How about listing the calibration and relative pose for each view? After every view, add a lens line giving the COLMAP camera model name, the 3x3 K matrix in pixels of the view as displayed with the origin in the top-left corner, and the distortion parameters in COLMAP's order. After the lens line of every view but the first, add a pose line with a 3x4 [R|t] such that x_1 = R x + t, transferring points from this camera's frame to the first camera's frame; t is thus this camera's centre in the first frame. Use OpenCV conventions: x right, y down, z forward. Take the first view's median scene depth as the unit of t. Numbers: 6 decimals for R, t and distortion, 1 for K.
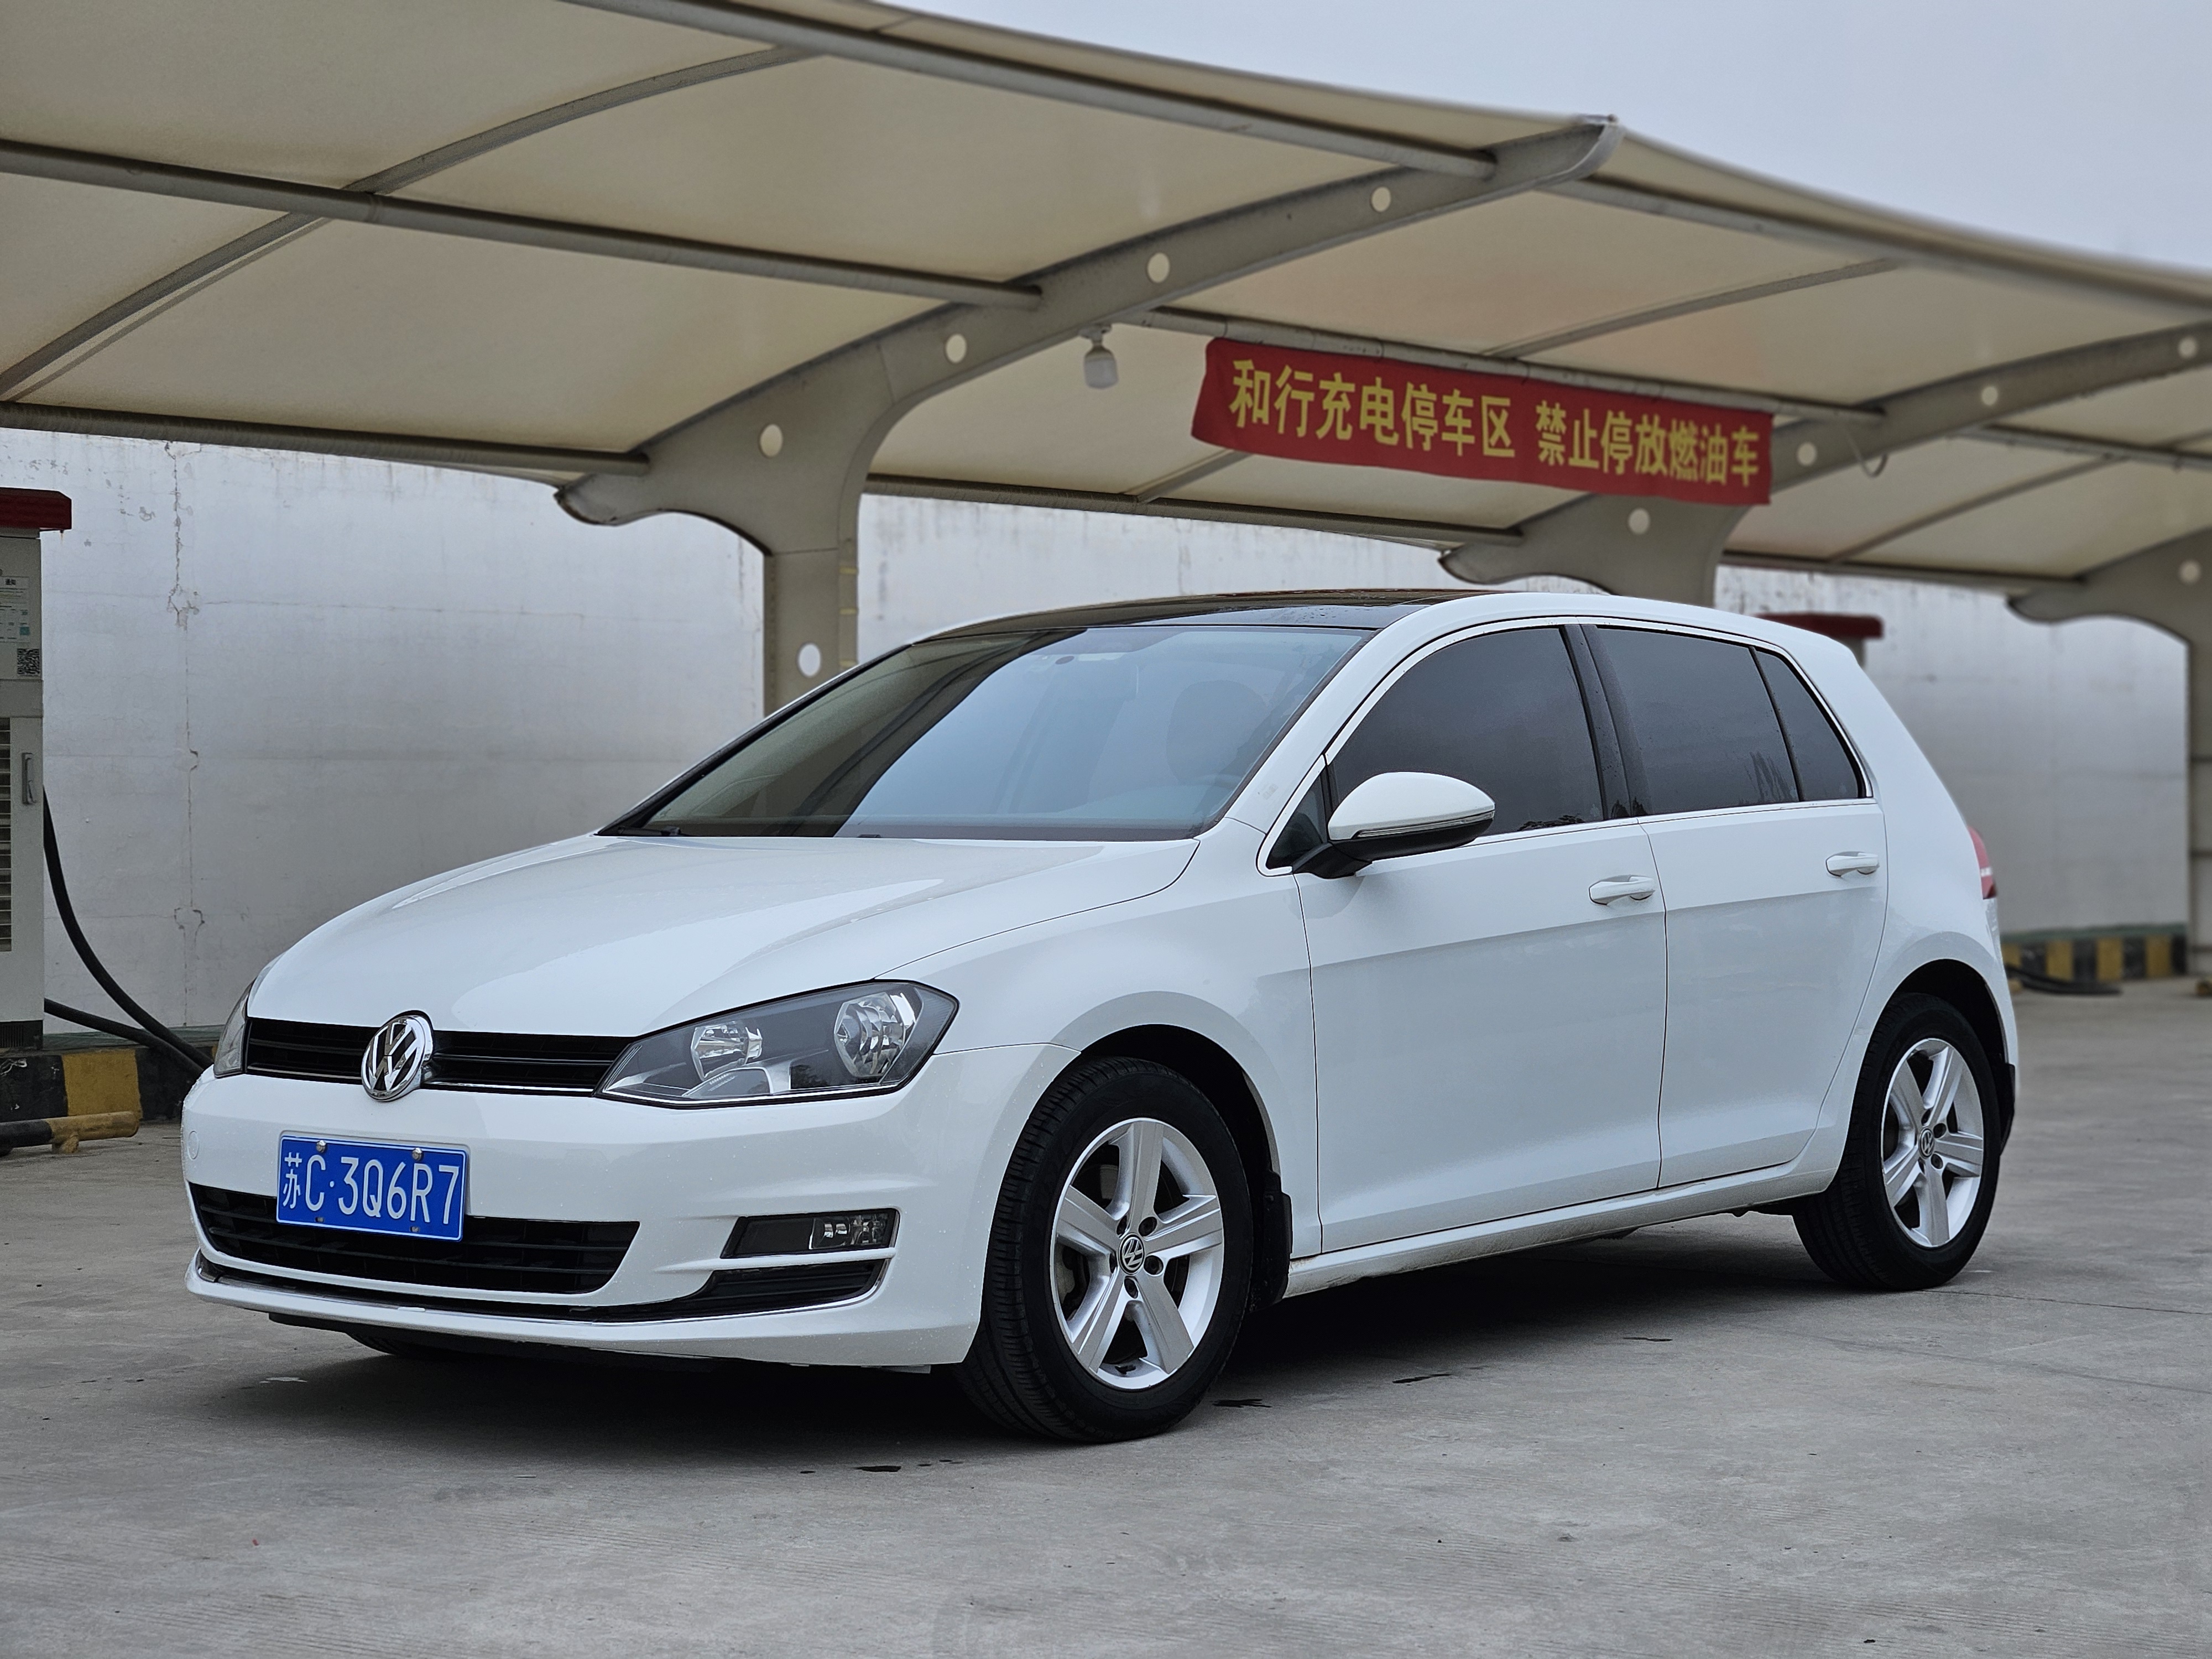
lens RADIAL K [[4243.4, 0, 1122.7], [0, 4243.4, 831.7], [0, 0, 1]] dist [-0.264509, 3.469017]
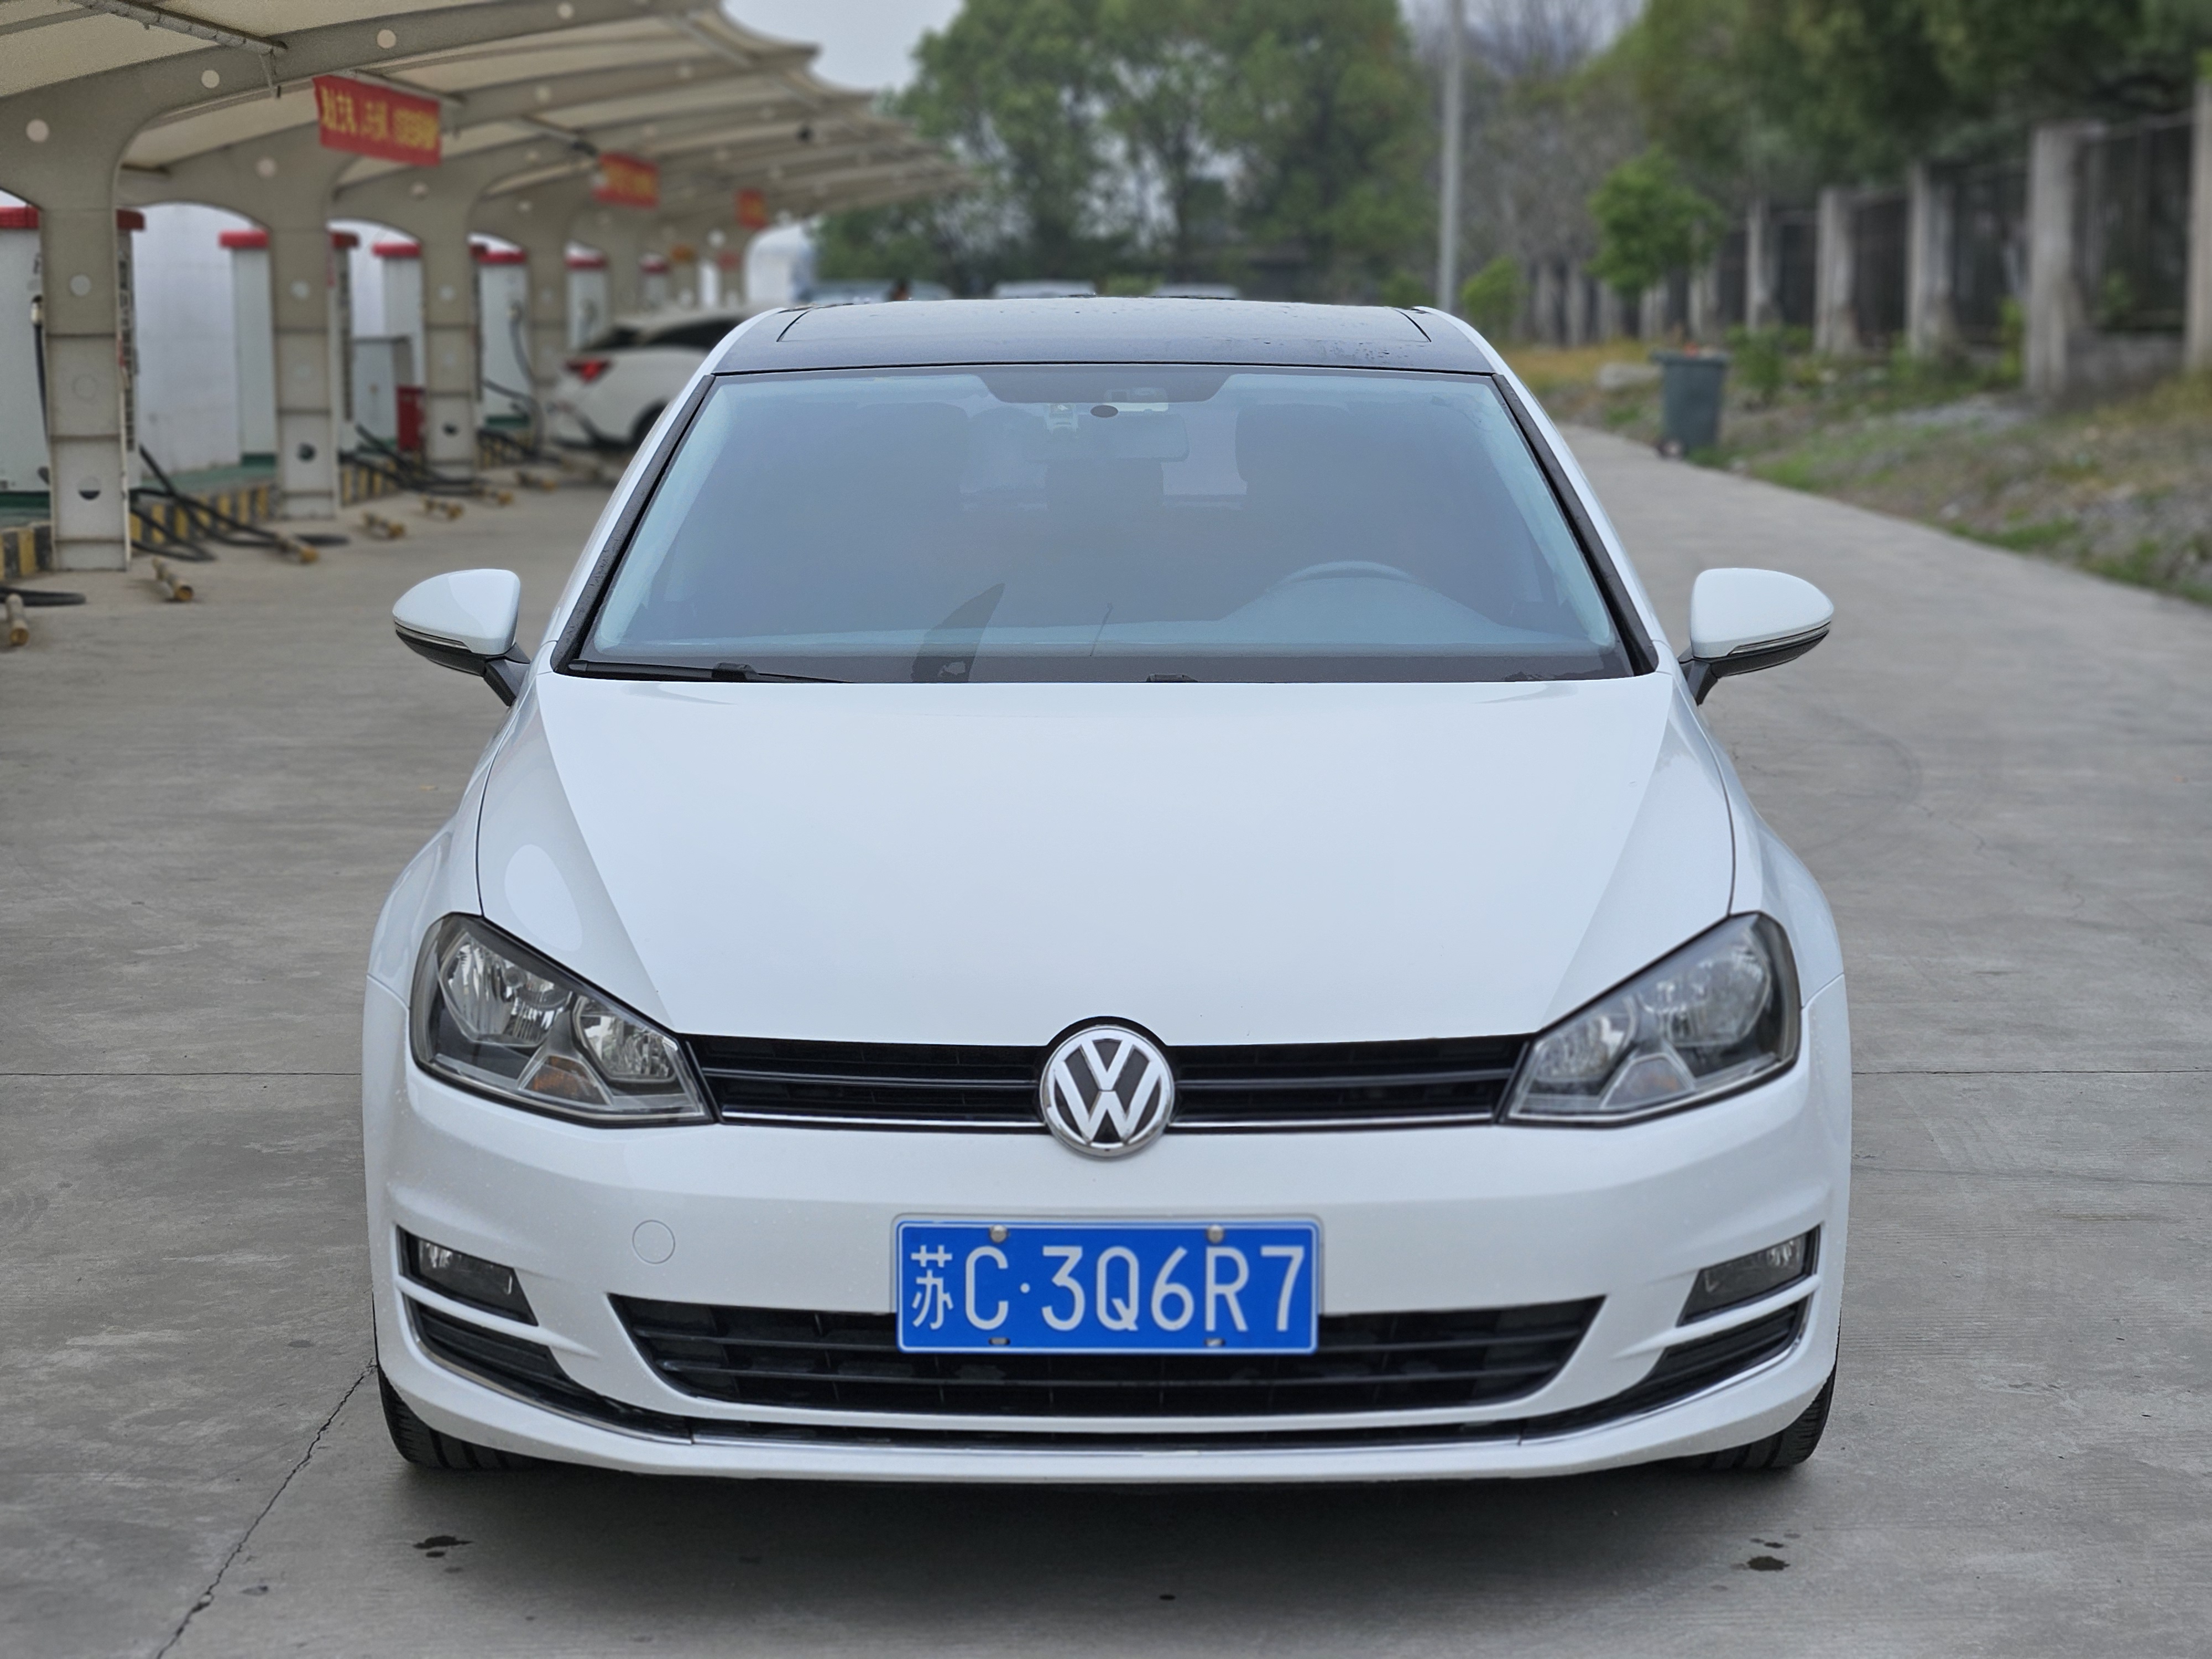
lens RADIAL K [[4243.4, 0, 1122.7], [0, 4243.4, 831.7], [0, 0, 1]] dist [-0.264509, 3.469017]
pose [[0.767467, -0.080850, 0.635970, -0.587678], [0.001545, 0.992246, 0.124279, -0.070220], [-0.641087, -0.094397, 0.761641, 0.482221]]
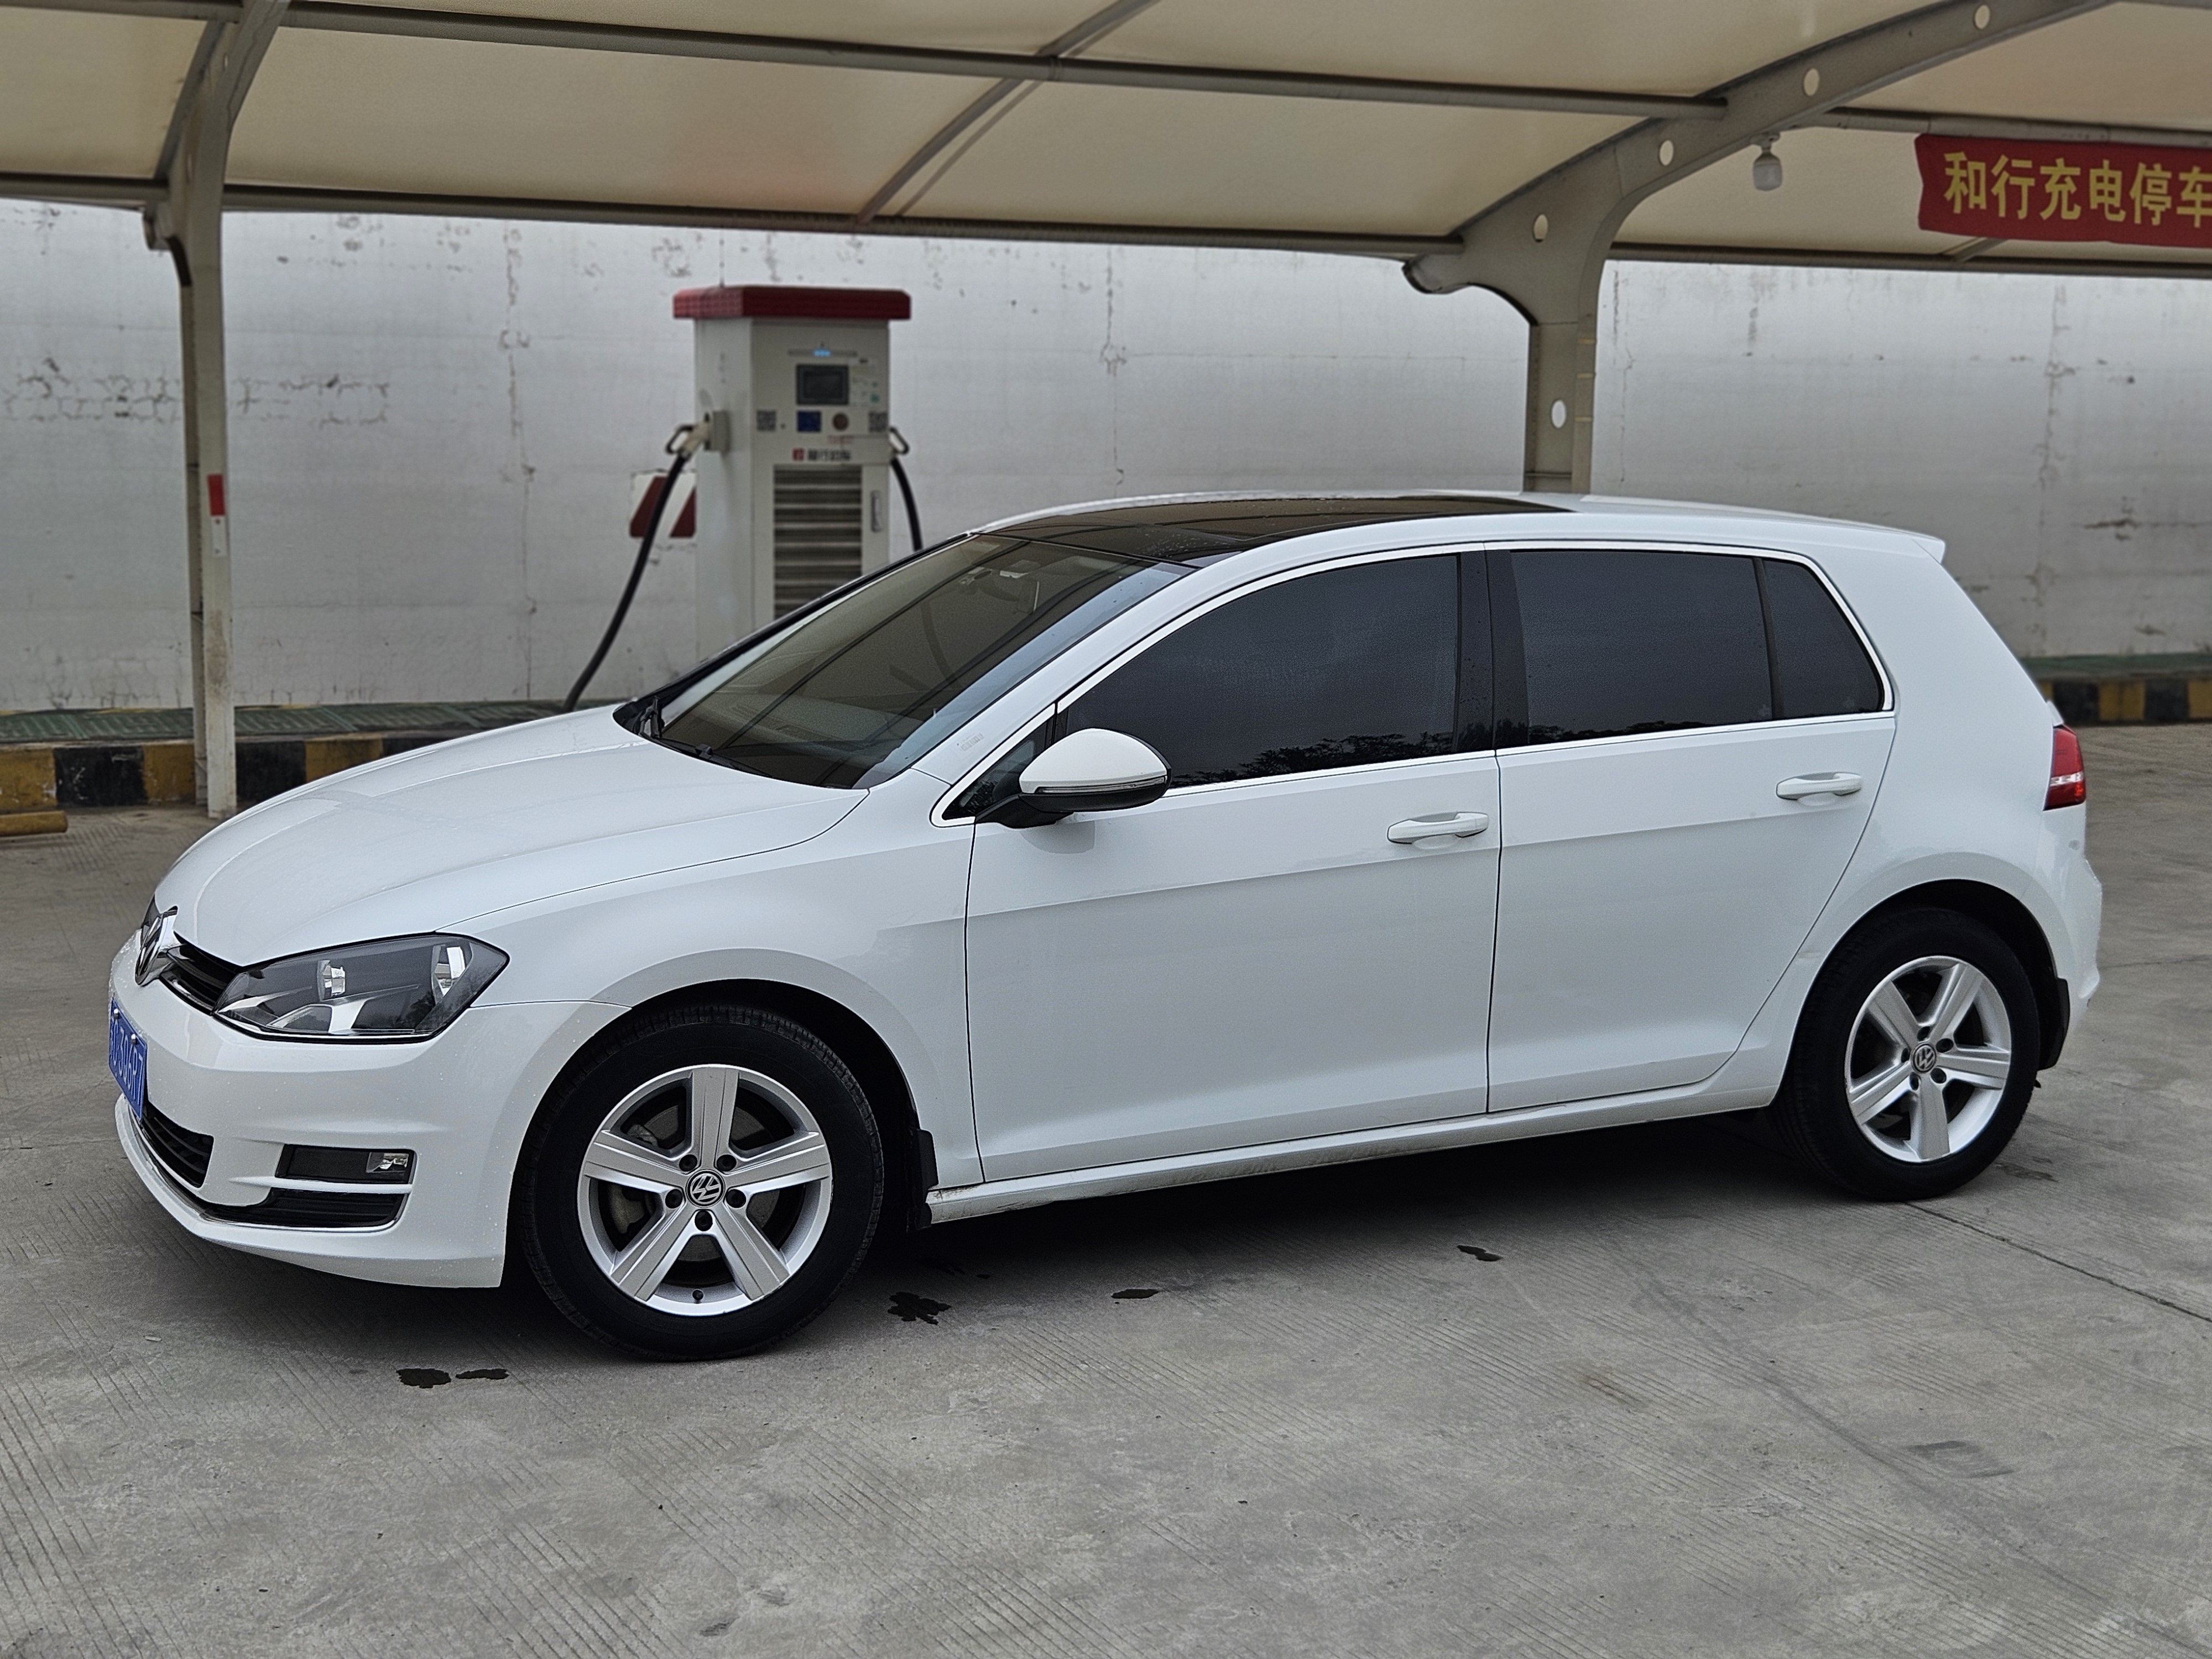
lens RADIAL K [[2969.7, 0, 1100.1], [0, 2969.7, 776.1], [0, 0, 1]] dist [0.106920, -0.103735]
pose [[0.902223, 0.075623, -0.424587, 0.402479], [-0.021562, 0.991185, 0.130722, -0.105152], [0.430729, -0.108786, 0.895901, 0.372200]]
